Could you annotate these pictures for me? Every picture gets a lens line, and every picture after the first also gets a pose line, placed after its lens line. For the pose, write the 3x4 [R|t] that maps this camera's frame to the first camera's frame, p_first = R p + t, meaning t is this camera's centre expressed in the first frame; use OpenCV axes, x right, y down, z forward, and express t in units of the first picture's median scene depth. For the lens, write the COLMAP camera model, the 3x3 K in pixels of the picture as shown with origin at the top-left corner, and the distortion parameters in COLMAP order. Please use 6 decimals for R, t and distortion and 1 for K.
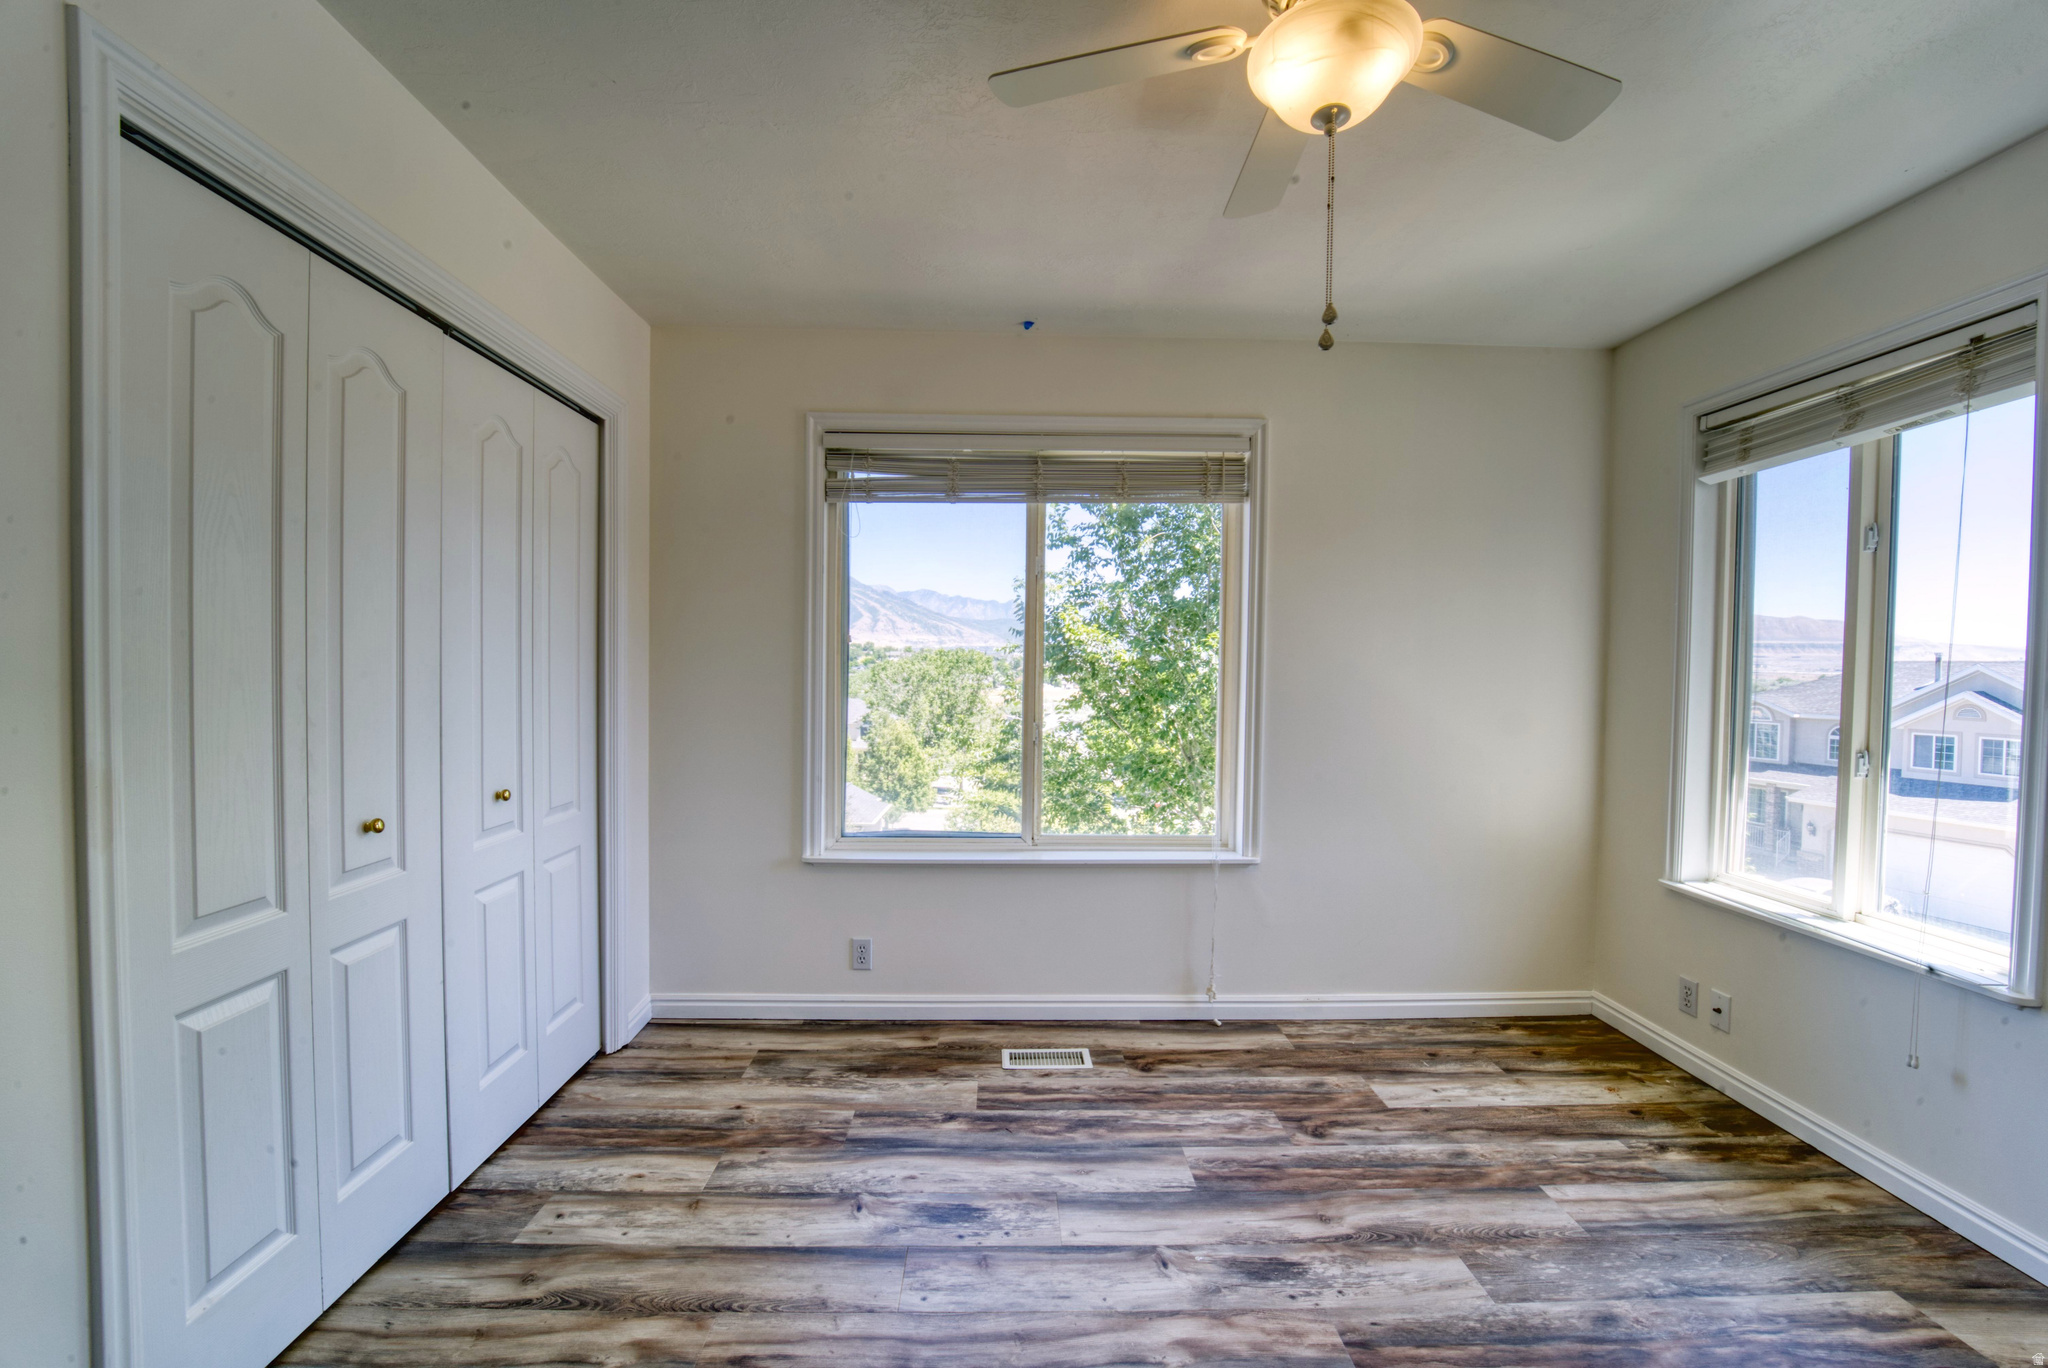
lens RADIAL K [[837.9, 0, 1021.0], [0, 837.9, 686.3], [0, 0, 1]] dist [-0.020183, -0.001217]
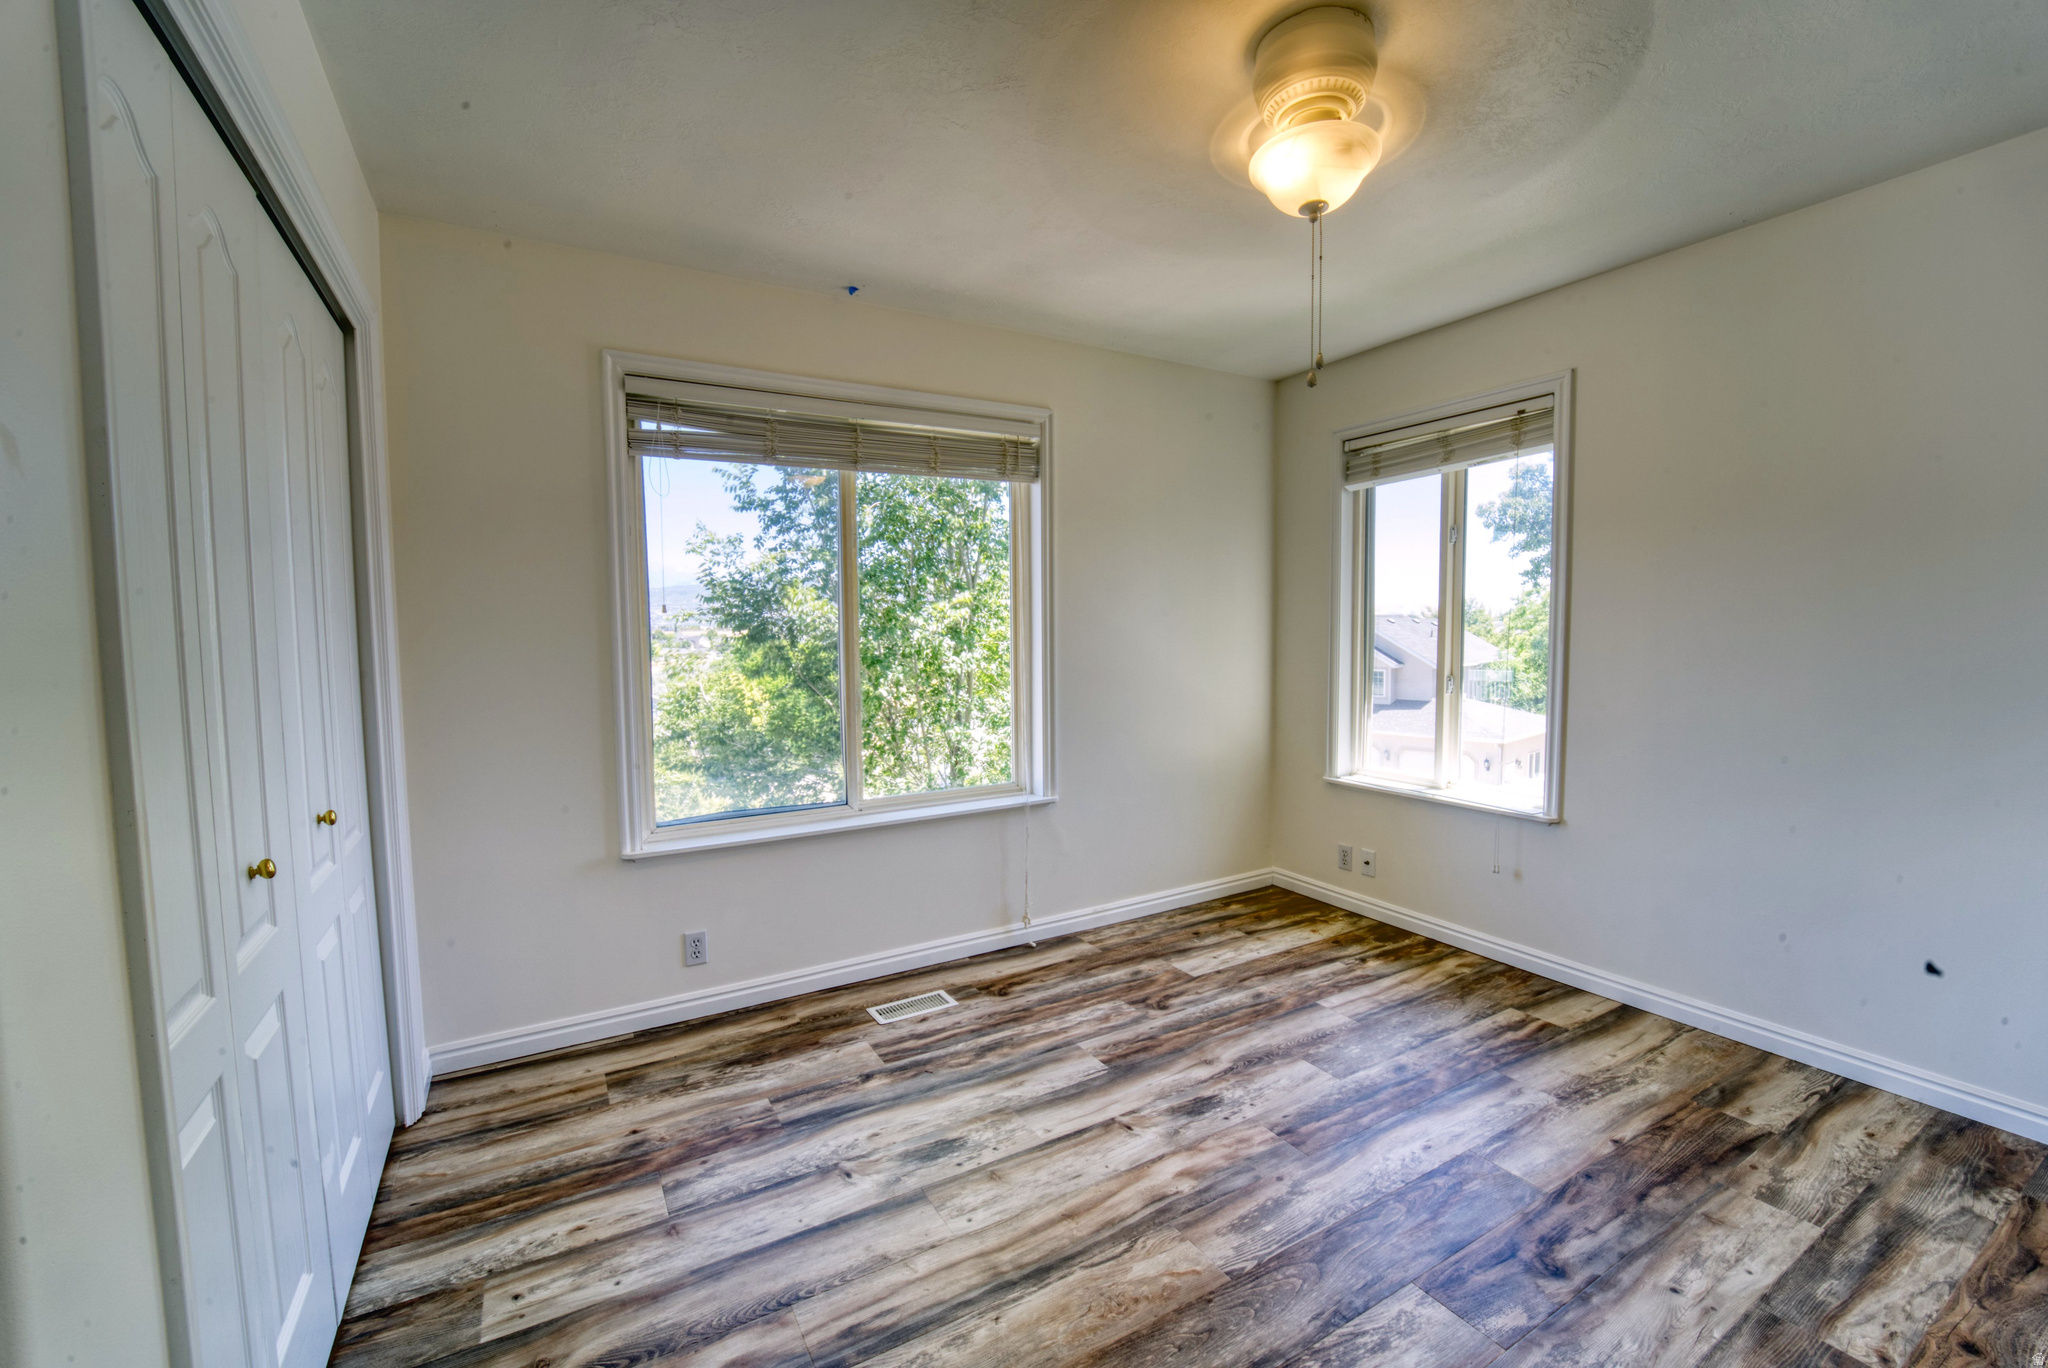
lens RADIAL K [[837.9, 0, 1021.0], [0, 837.9, 686.3], [0, 0, 1]] dist [-0.020183, -0.001217]
pose [[0.876549, -0.053755, 0.478302, -0.378914], [0.033919, 0.998172, 0.050020, -0.006279], [-0.480116, -0.027621, 0.876770, 0.024656]]
